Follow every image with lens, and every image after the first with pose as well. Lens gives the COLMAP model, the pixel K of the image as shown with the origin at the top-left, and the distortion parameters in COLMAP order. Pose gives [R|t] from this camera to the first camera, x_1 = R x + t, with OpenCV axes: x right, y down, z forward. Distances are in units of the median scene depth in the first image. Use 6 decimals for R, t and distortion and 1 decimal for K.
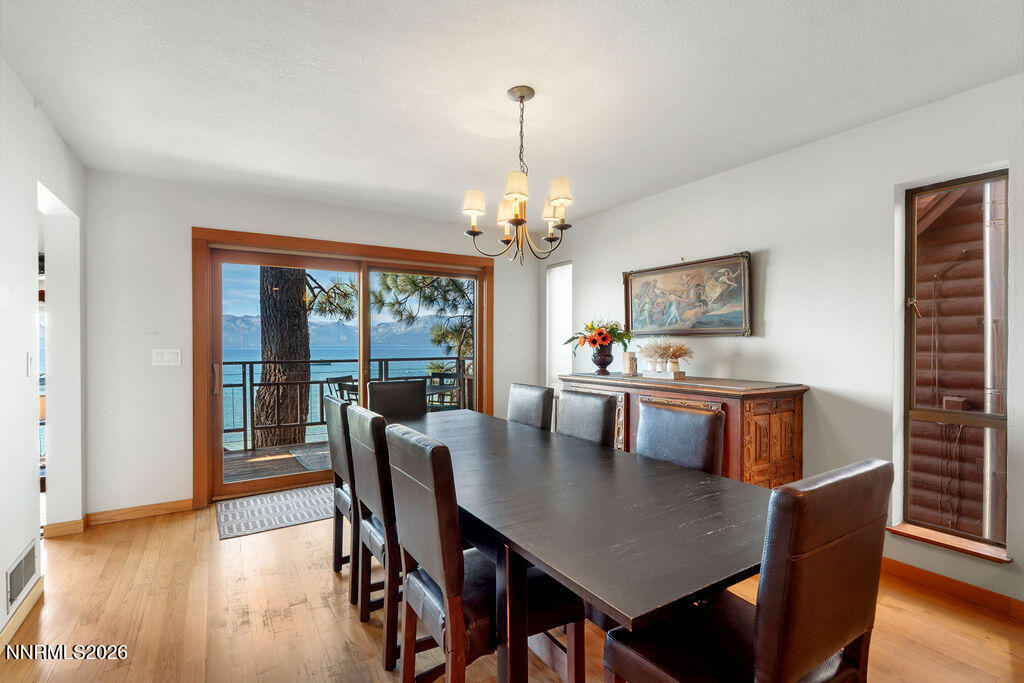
lens RADIAL K [[475.5, 0, 512.0], [0, 475.5, 341.5], [0, 0, 1]] dist [-0.001595, -0.000238]
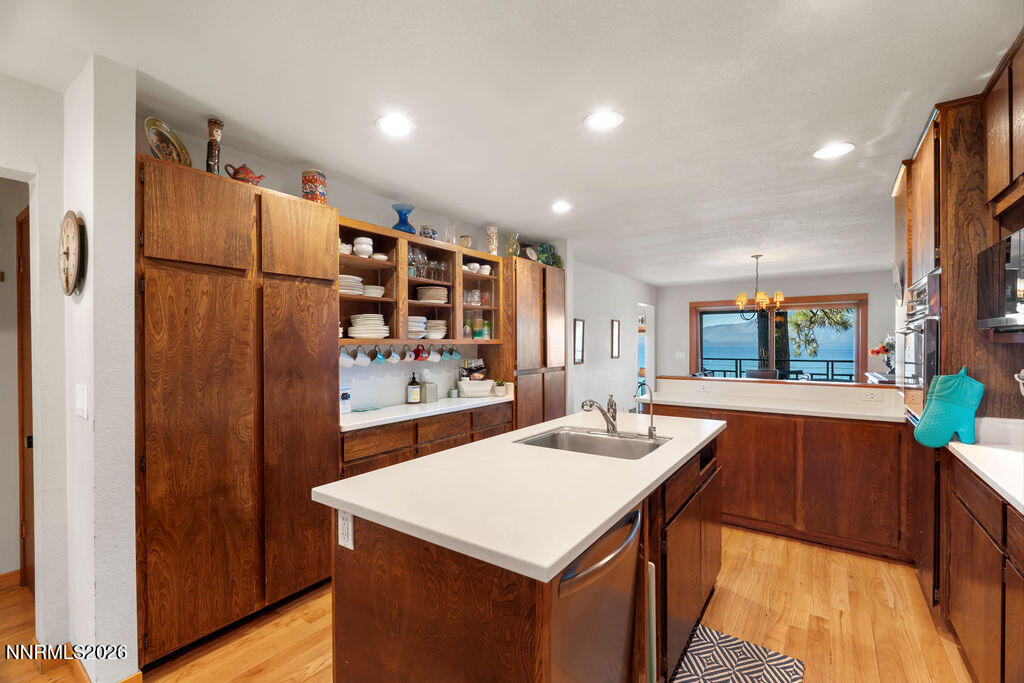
lens RADIAL K [[448.7, 0, 512.0], [0, 448.7, 341.5], [0, 0, 1]] dist [-0.000563, 0.000061]
pose [[0.389663, -0.002391, -0.920955, 0.676084], [-0.000318, 0.999996, -0.002731, -0.018439], [0.920958, 0.001357, 0.389660, -0.458320]]
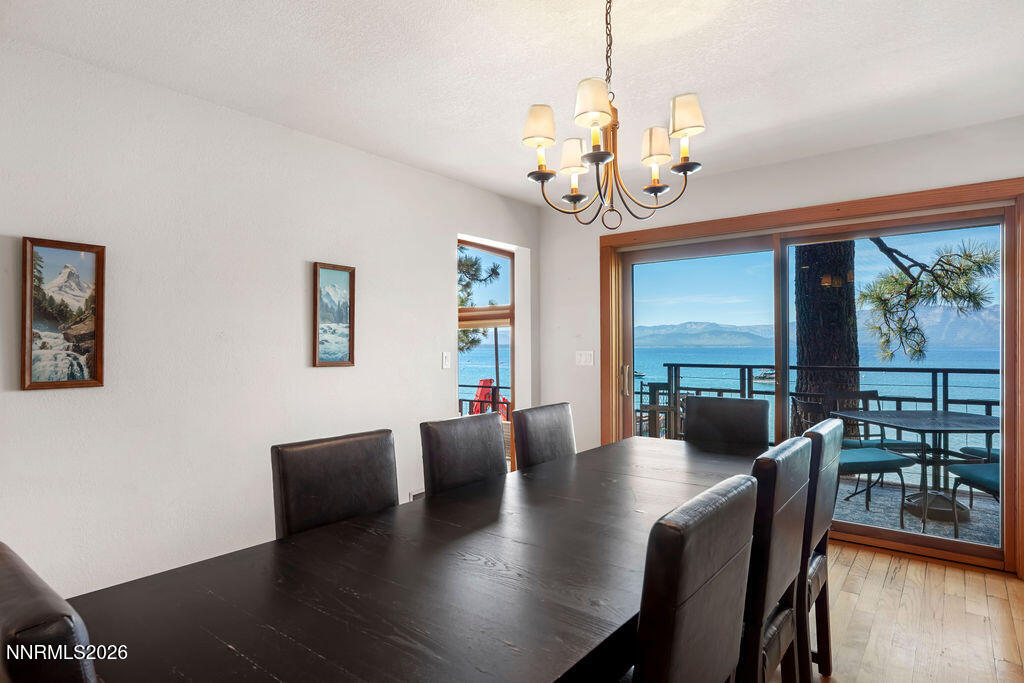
lens RADIAL K [[562.0, 0, 512.0], [0, 562.0, 341.5], [0, 0, 1]] dist [-0.002596, -0.000846]
pose [[0.337947, -0.008420, -0.941127, 0.273001], [0.006155, 0.999958, -0.006736, 0.001597], [0.941145, -0.003517, 0.337985, 0.236226]]
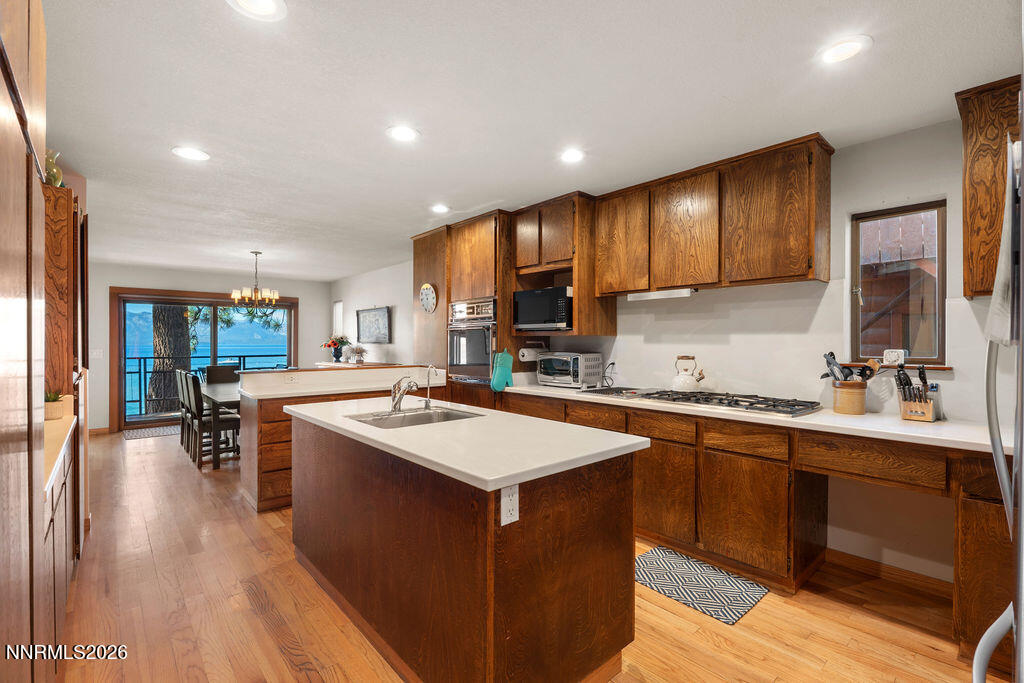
lens RADIAL K [[461.0, 0, 512.0], [0, 461.0, 341.5], [0, 0, 1]] dist [0.002371, 0.000501]
pose [[0.986504, 0.002228, 0.163721, 0.389519], [-0.001974, 0.999997, -0.001714, -0.008953], [-0.163725, 0.001368, 0.986505, -0.689164]]
